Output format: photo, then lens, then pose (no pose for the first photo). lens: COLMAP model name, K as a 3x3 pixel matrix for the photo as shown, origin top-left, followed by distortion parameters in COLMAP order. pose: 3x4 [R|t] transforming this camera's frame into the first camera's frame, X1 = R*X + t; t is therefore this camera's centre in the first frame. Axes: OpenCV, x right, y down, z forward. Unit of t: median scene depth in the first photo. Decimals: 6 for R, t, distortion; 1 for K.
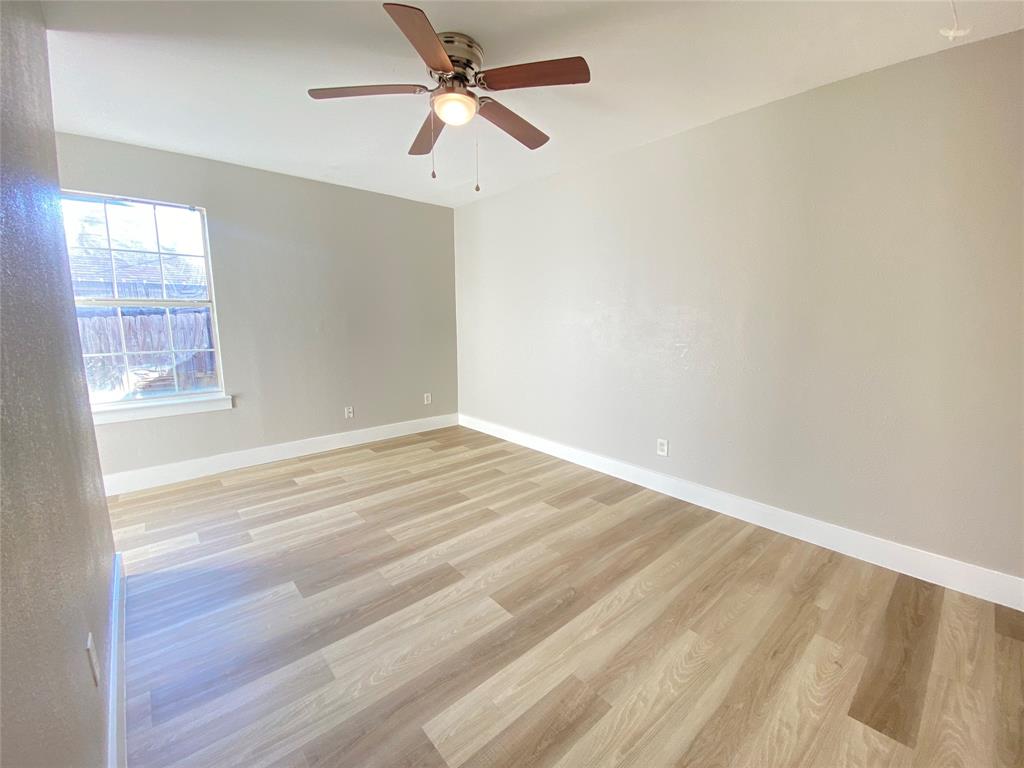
lens RADIAL K [[414.3, 0, 506.9], [0, 414.3, 382.5], [0, 0, 1]] dist [0.022686, -0.022132]
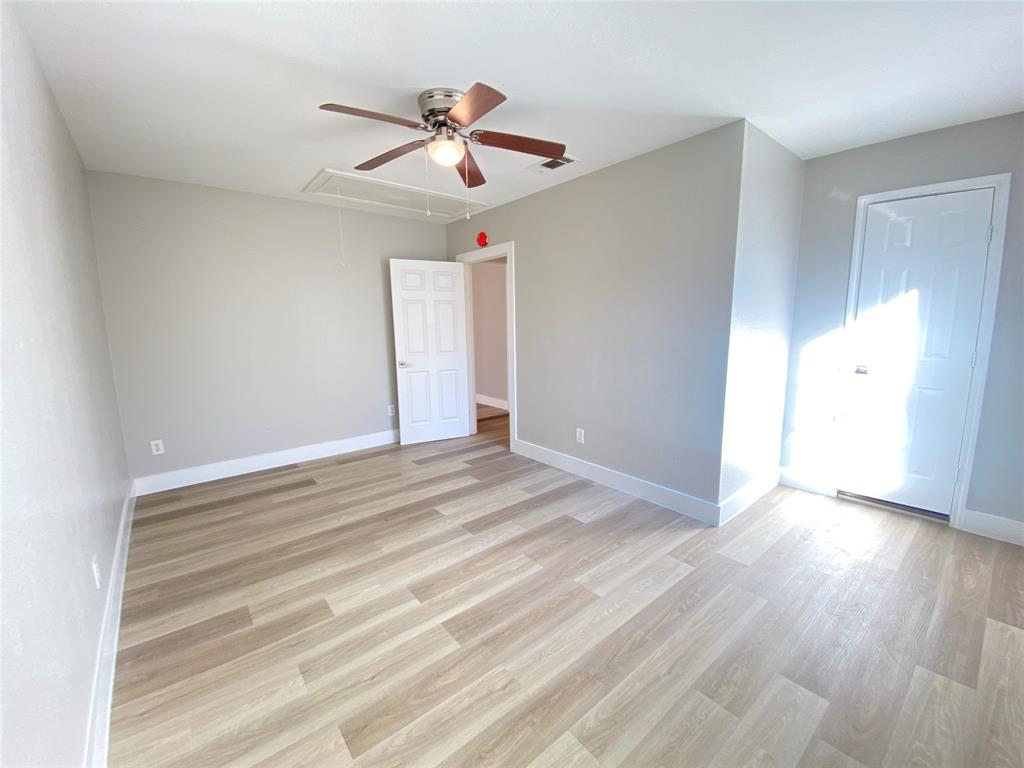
lens RADIAL K [[414.3, 0, 506.9], [0, 414.3, 382.5], [0, 0, 1]] dist [0.022686, -0.022132]
pose [[-0.999197, 0.011054, 0.038517, -0.248917], [0.021954, 0.955114, 0.295425, -0.291292], [-0.033522, 0.296033, -0.954589, 1.722293]]
